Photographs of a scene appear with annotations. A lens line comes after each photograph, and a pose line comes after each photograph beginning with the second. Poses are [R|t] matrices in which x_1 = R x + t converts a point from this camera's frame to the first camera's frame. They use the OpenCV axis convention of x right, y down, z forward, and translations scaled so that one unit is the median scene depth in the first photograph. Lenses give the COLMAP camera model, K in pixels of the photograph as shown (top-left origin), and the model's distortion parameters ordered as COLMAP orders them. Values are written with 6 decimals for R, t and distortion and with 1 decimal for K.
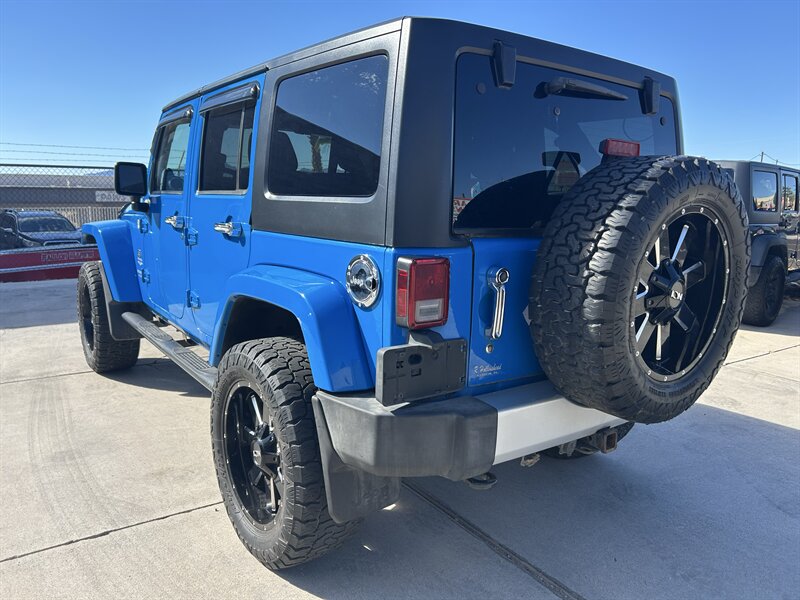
lens RADIAL K [[607.3, 0, 401.6], [0, 607.3, 302.5], [0, 0, 1]] dist [0.051433, -0.051213]
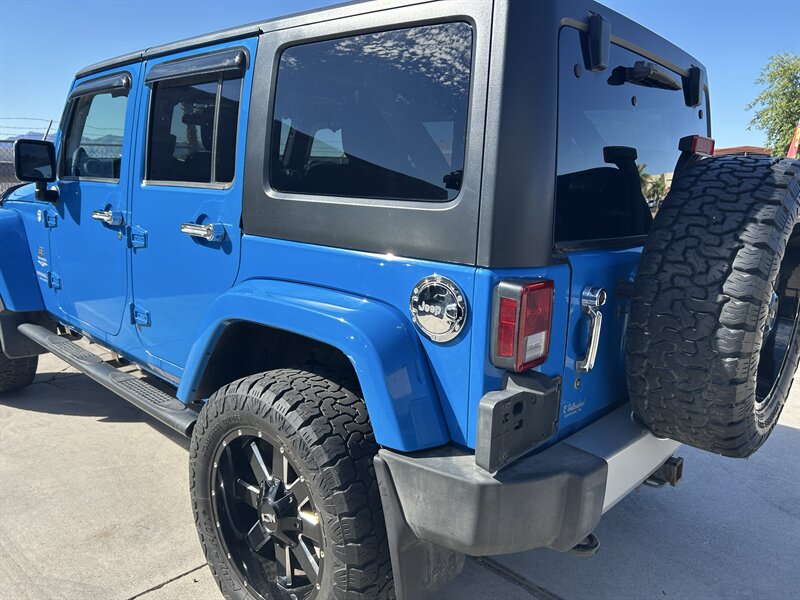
lens RADIAL K [[607.3, 0, 395.6], [0, 607.3, 292.8], [0, 0, 1]] dist [0.051433, -0.051213]
pose [[0.980770, -0.024038, 0.193680, -0.246118], [0.019831, 0.999524, 0.023631, -0.069048], [-0.194156, -0.019336, 0.980780, 0.210777]]
